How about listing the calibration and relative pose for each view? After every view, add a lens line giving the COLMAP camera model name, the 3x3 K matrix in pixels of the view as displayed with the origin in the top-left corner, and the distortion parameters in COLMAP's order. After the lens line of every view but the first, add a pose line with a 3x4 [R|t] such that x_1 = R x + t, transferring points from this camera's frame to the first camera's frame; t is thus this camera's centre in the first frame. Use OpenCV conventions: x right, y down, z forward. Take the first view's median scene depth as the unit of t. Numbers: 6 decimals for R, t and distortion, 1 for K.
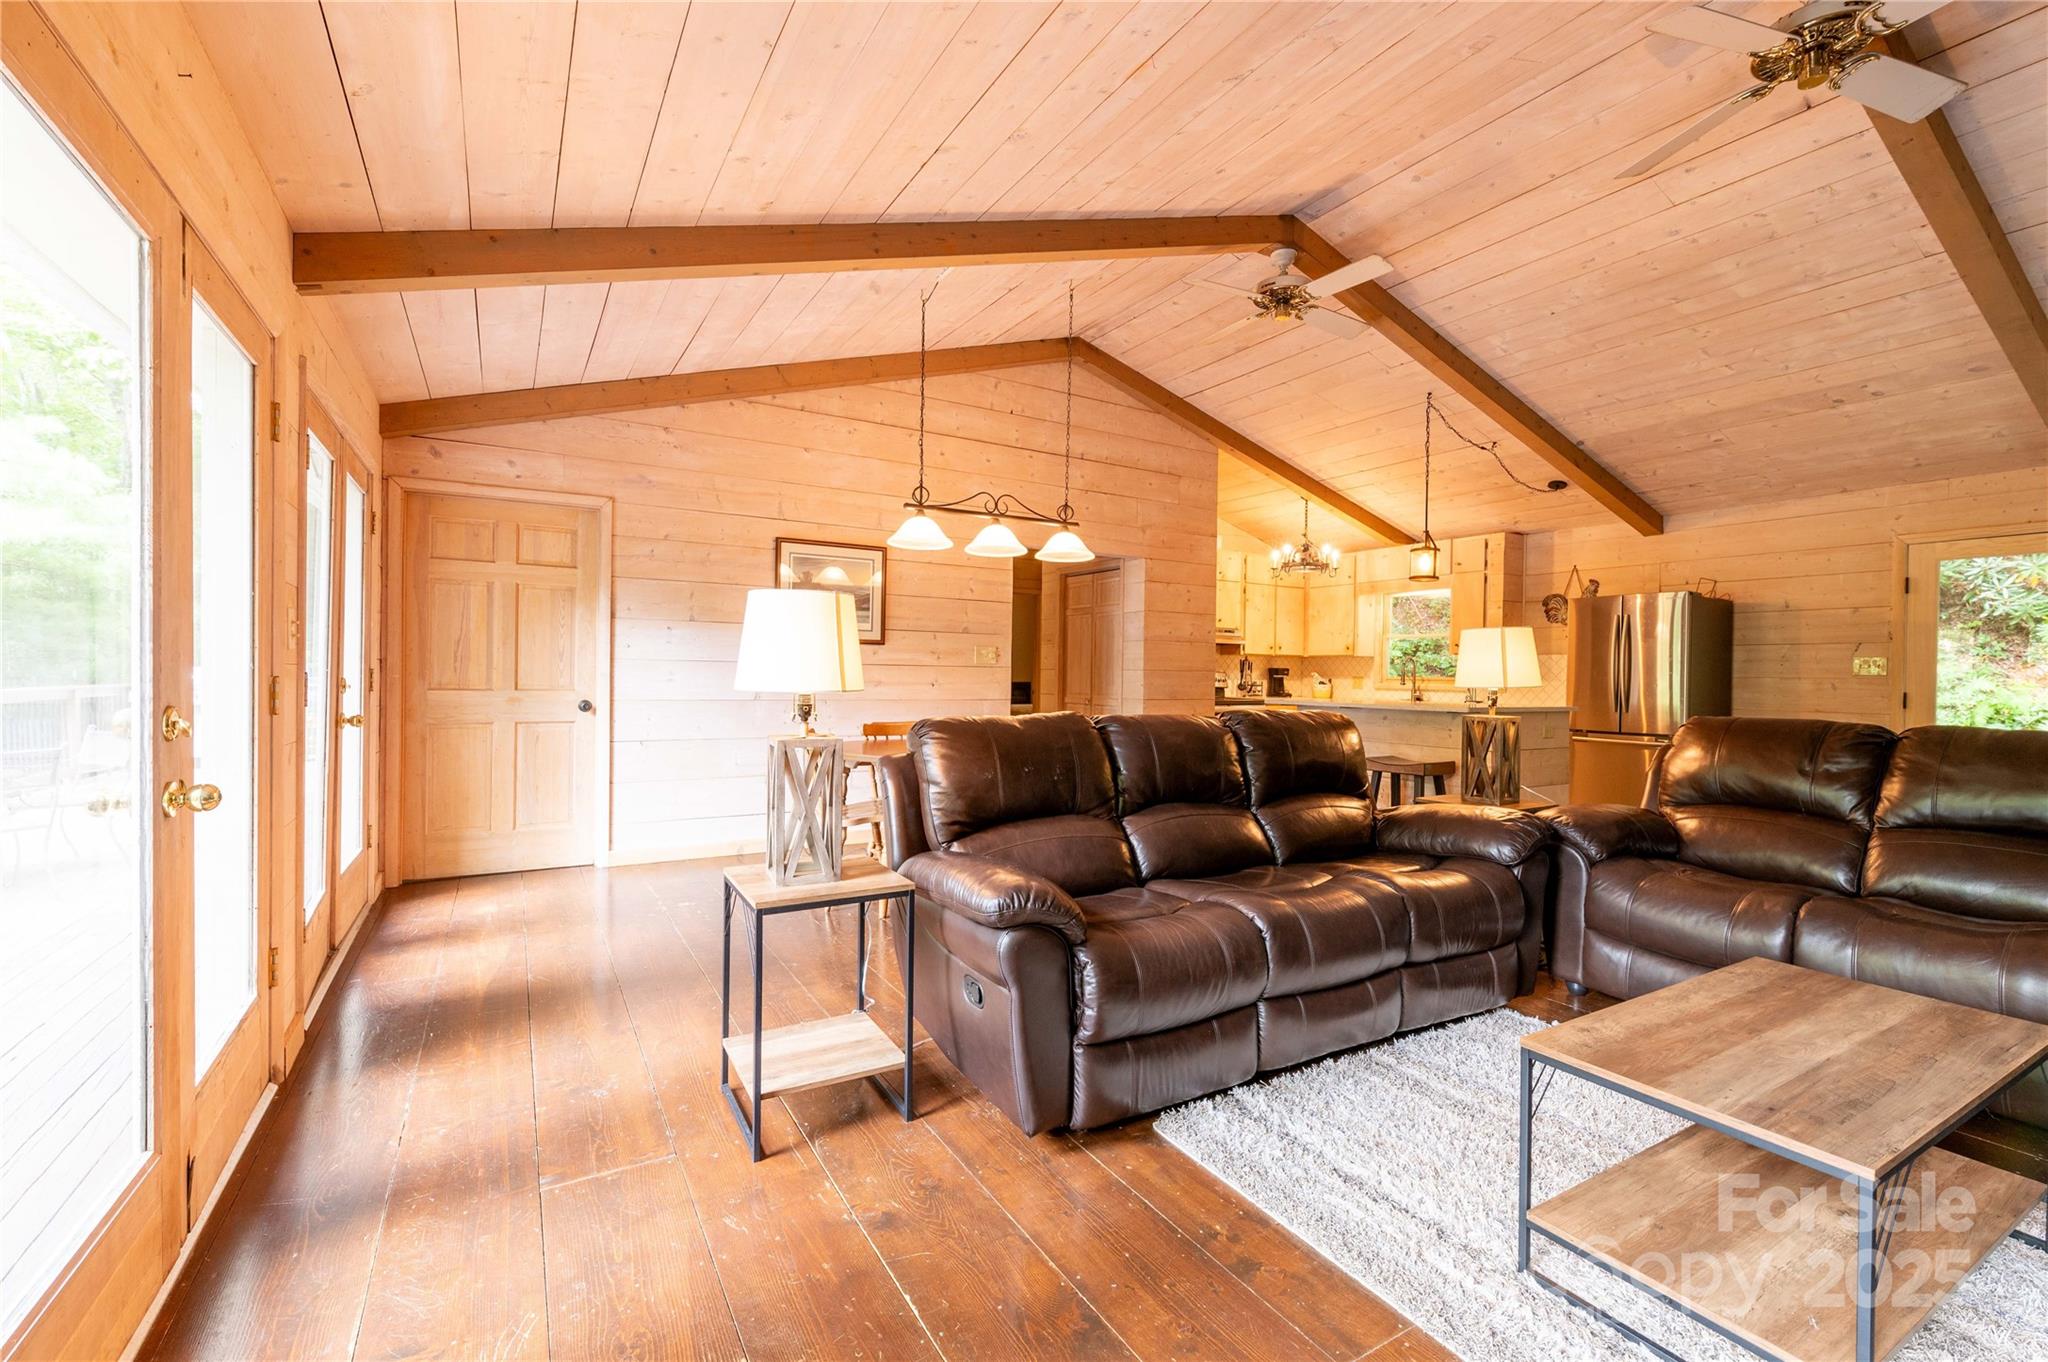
lens RADIAL K [[875.1, 0, 1026.4], [0, 875.1, 679.5], [0, 0, 1]] dist [0.004031, -0.001066]
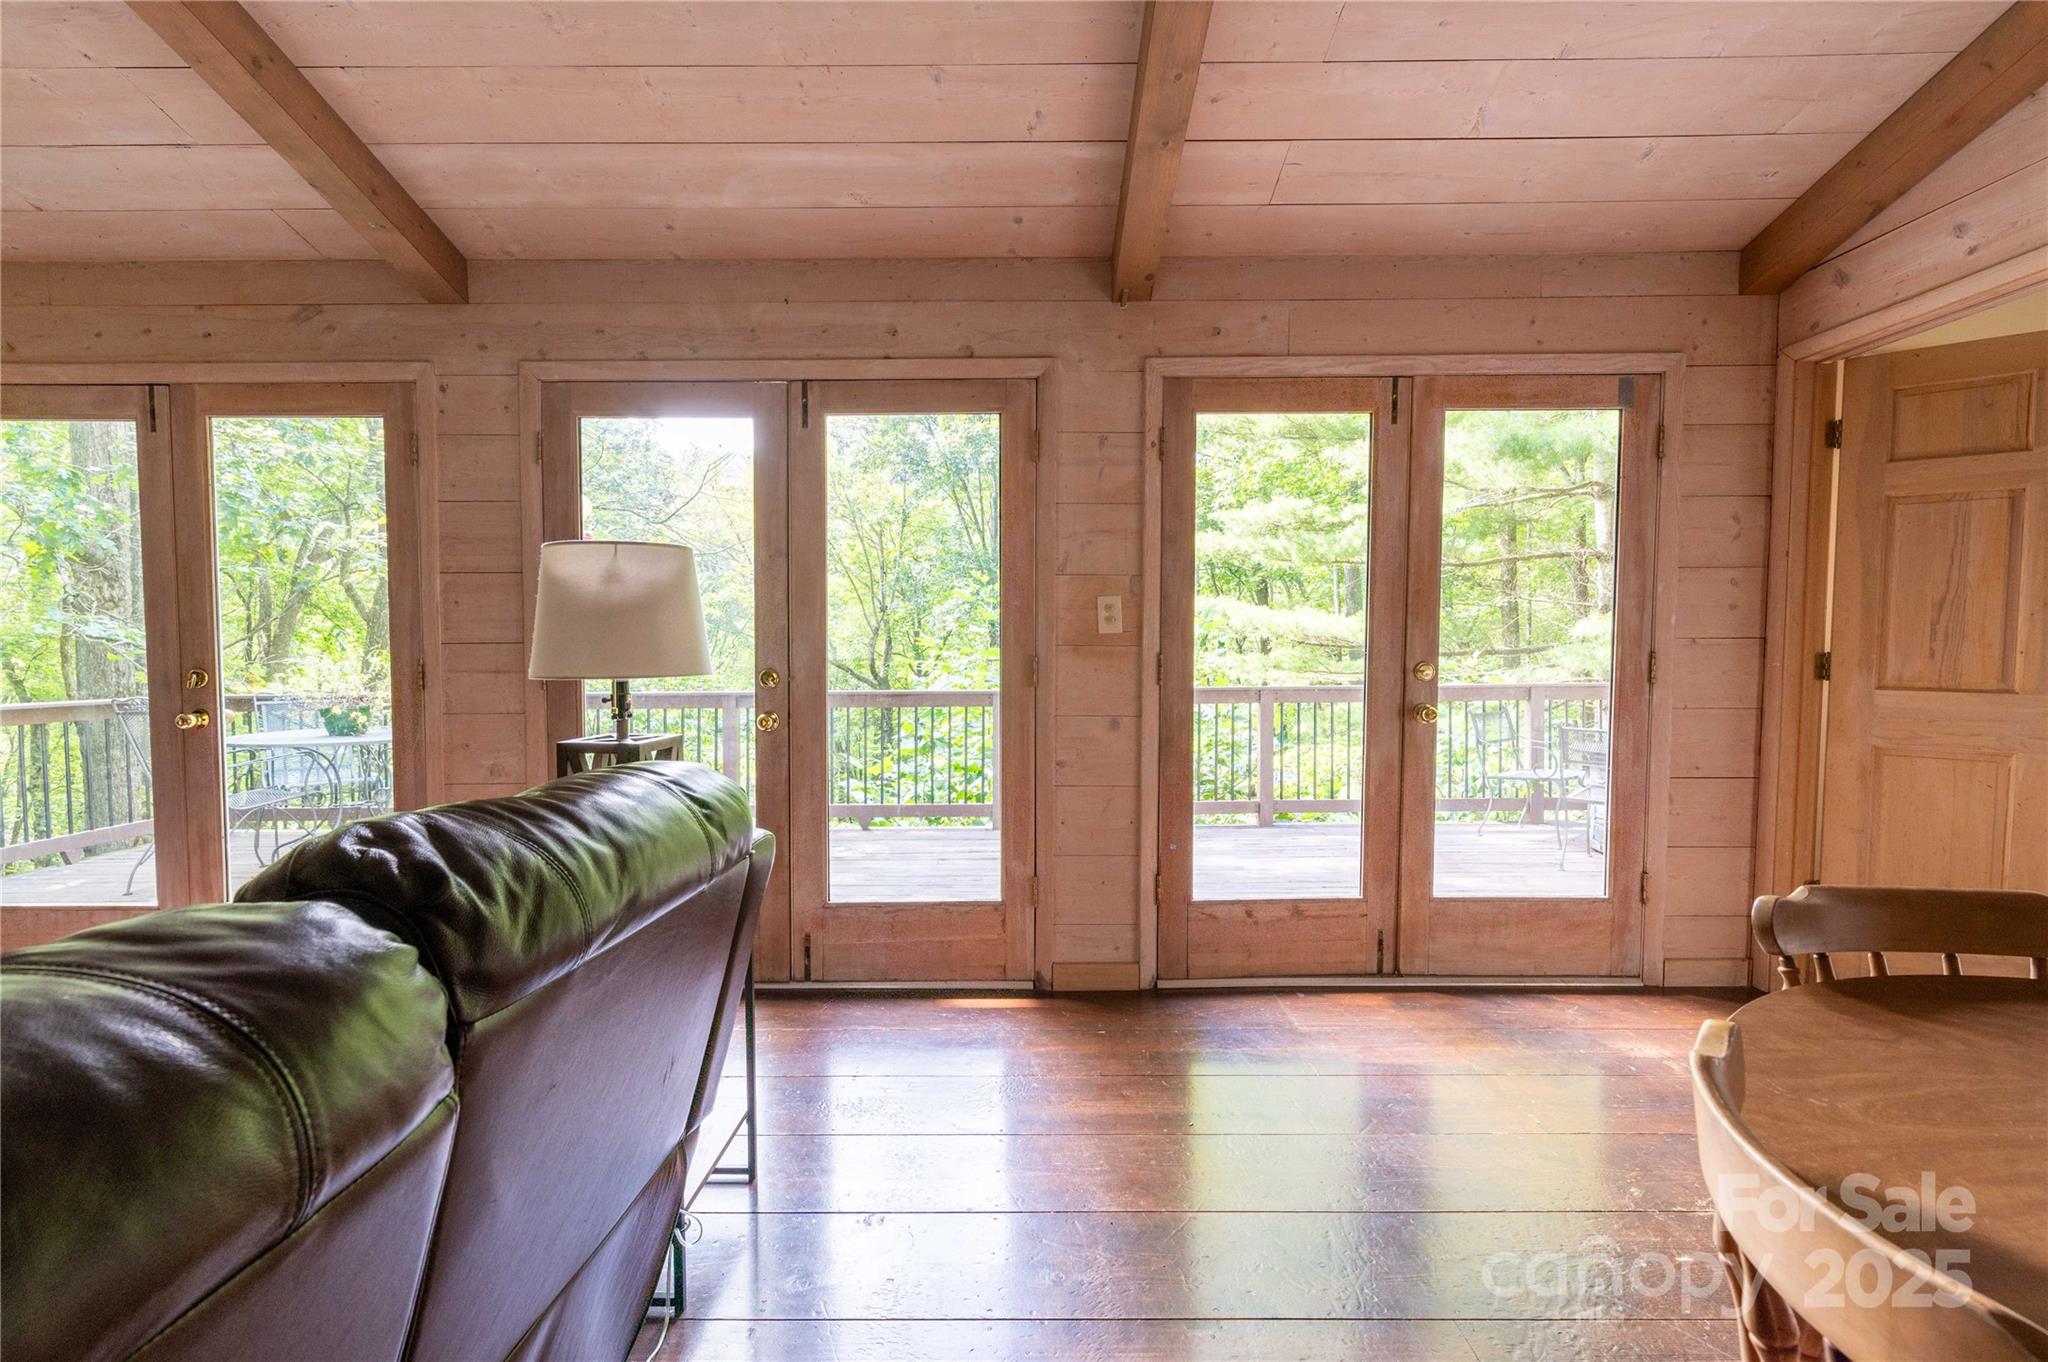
lens RADIAL K [[875.1, 0, 1012.9], [0, 875.1, 673.2], [0, 0, 1]] dist [0.004031, -0.001066]
pose [[-0.515715, 0.022264, -0.856471, 0.097566], [-0.015780, 0.999246, 0.035478, -0.011364], [0.856615, 0.031812, -0.514974, 0.761113]]
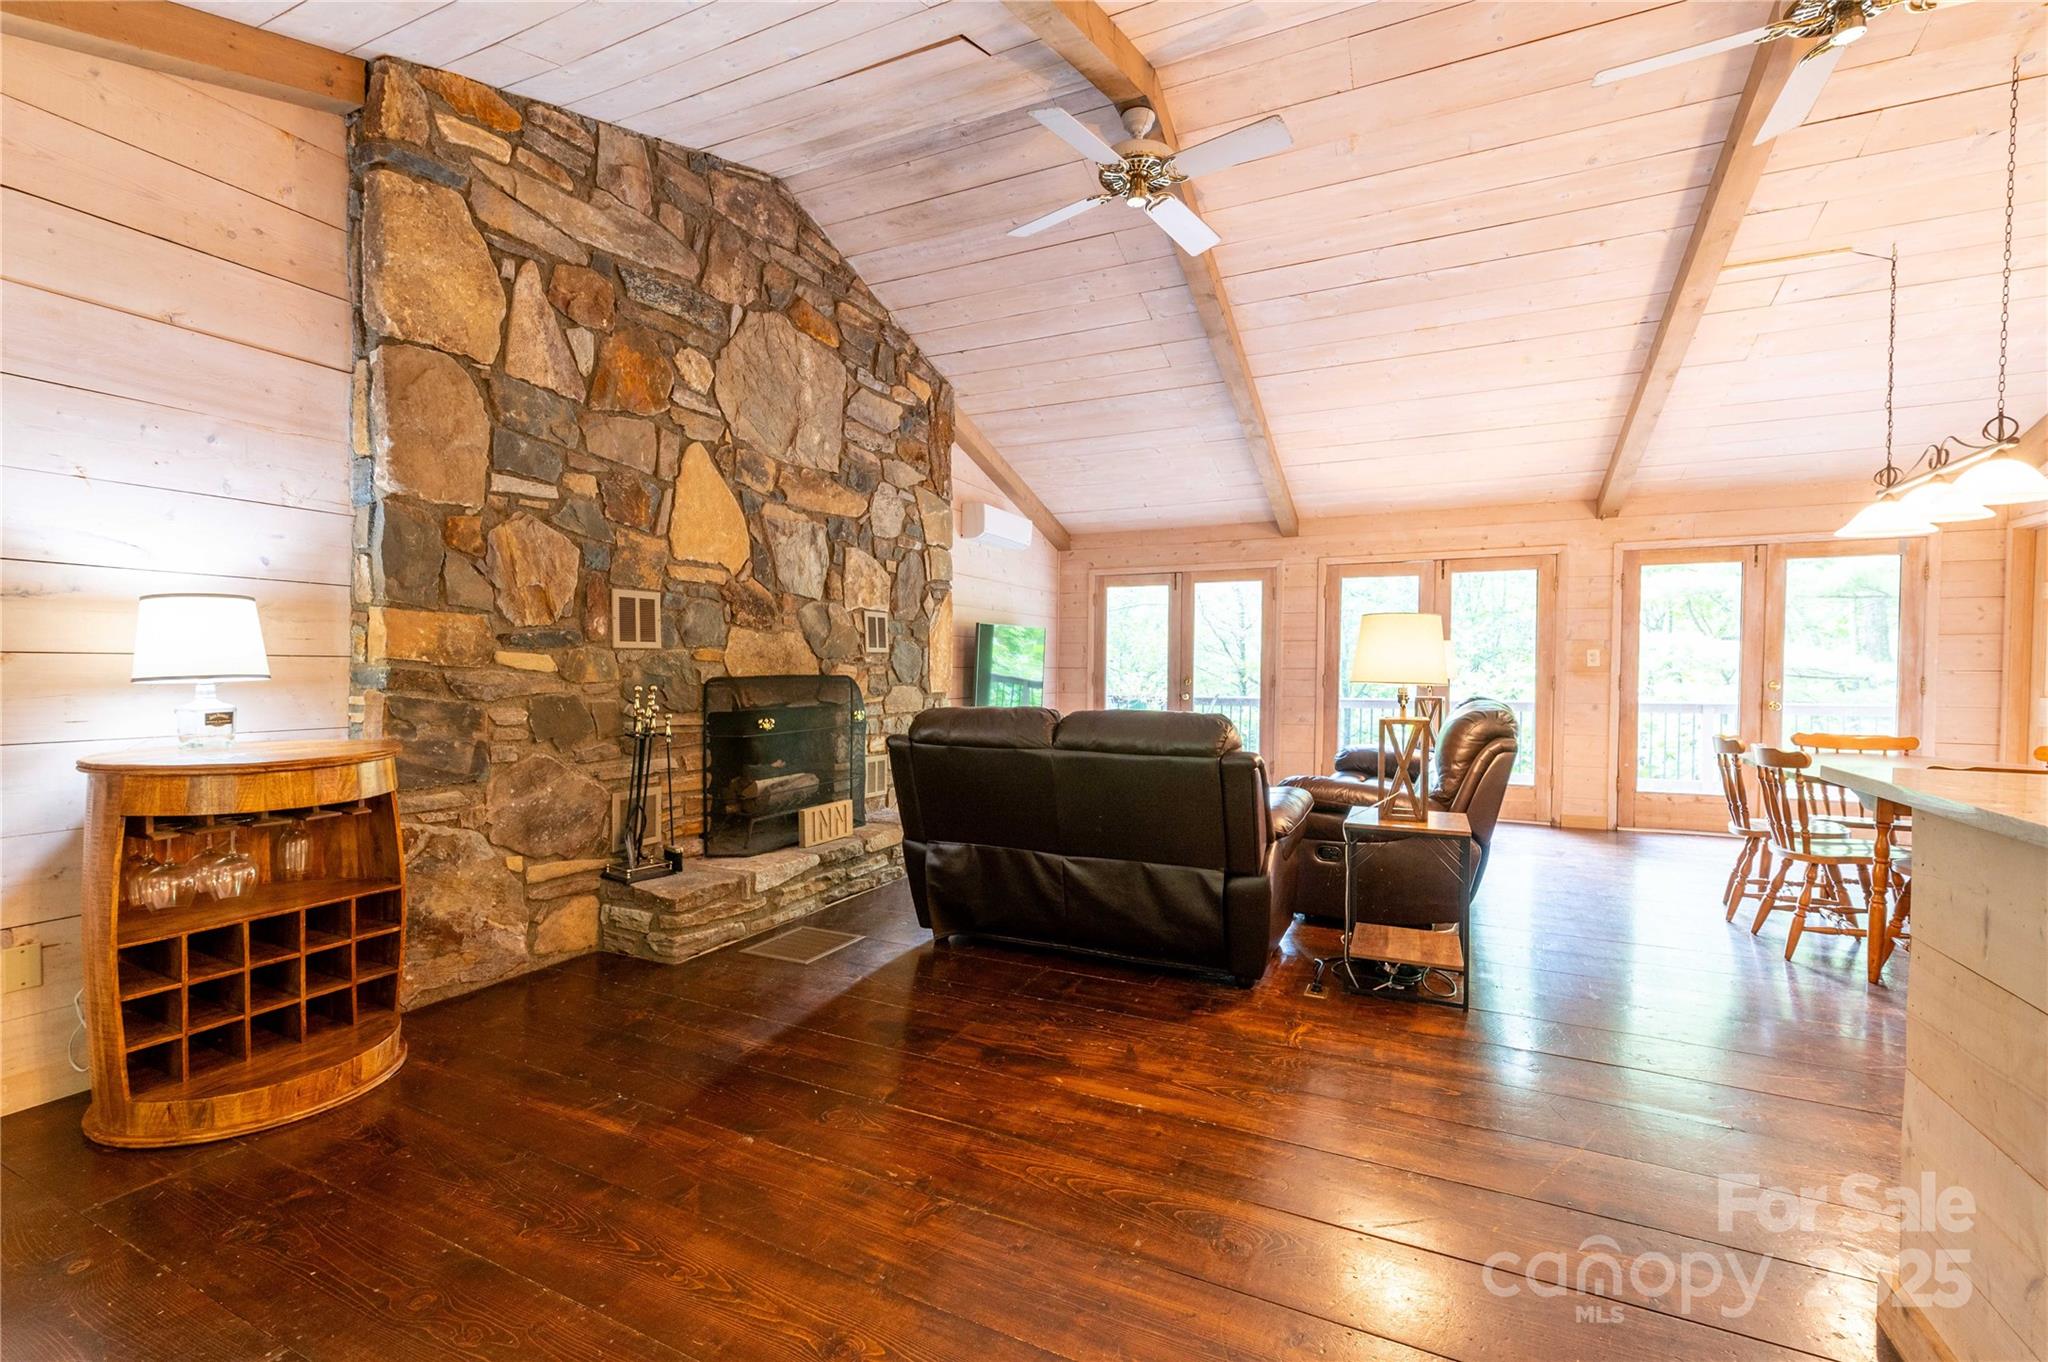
lens RADIAL K [[875.1, 0, 1023.0], [0, 875.1, 681.2], [0, 0, 1]] dist [0.004031, -0.001066]
pose [[-0.832028, -0.007687, -0.554680, 0.979554], [-0.022861, 0.999530, 0.020441, -0.003697], [0.554262, 0.029688, -0.831813, 1.124453]]
